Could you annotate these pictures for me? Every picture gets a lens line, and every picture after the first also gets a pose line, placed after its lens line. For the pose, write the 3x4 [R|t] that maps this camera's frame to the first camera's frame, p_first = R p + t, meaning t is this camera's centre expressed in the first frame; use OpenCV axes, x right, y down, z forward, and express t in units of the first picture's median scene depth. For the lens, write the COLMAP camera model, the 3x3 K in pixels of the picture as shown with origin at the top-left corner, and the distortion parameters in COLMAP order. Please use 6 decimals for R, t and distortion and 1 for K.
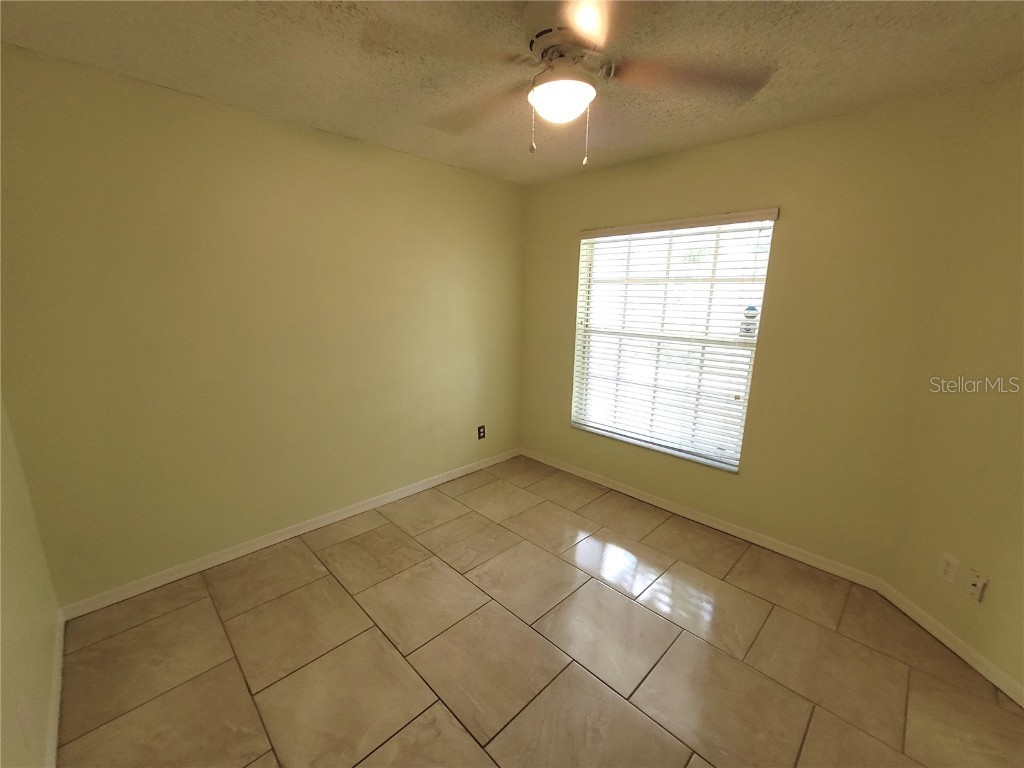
lens RADIAL K [[418.6, 0, 510.8], [0, 418.6, 389.9], [0, 0, 1]] dist [-0.003080, -0.000246]
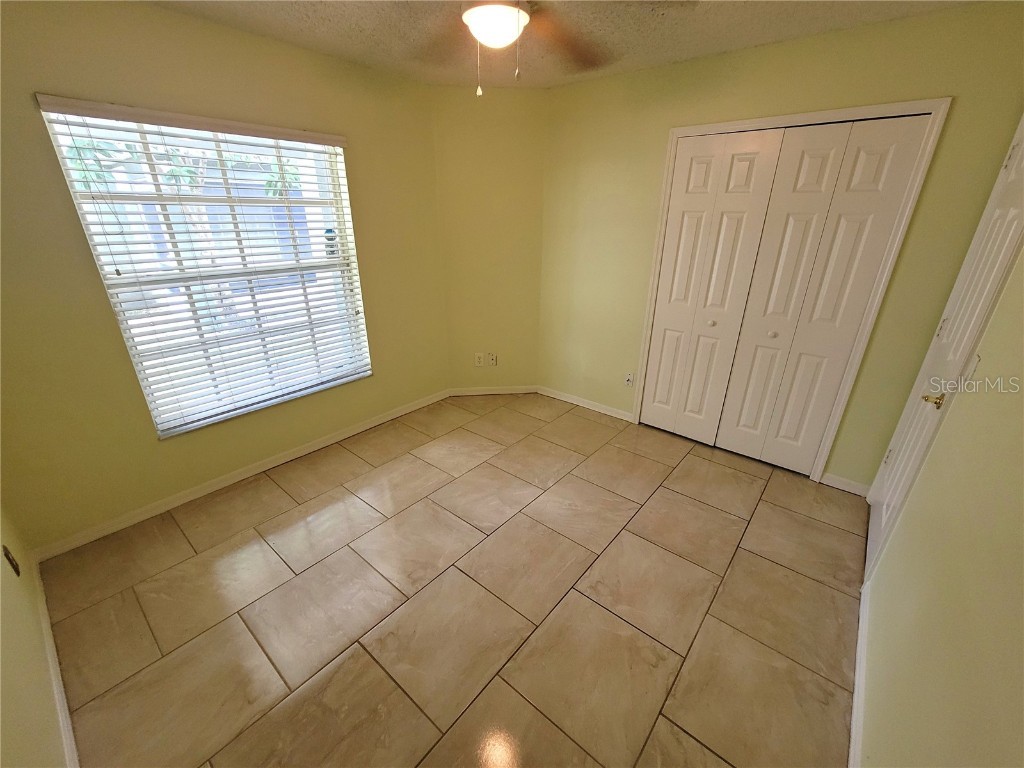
lens RADIAL K [[418.6, 0, 510.8], [0, 418.6, 389.9], [0, 0, 1]] dist [-0.003080, -0.000246]
pose [[-0.089244, -0.401324, 0.911578, -0.610837], [0.217784, 0.885220, 0.411041, -0.170386], [-0.971908, 0.235210, 0.008401, 0.620757]]
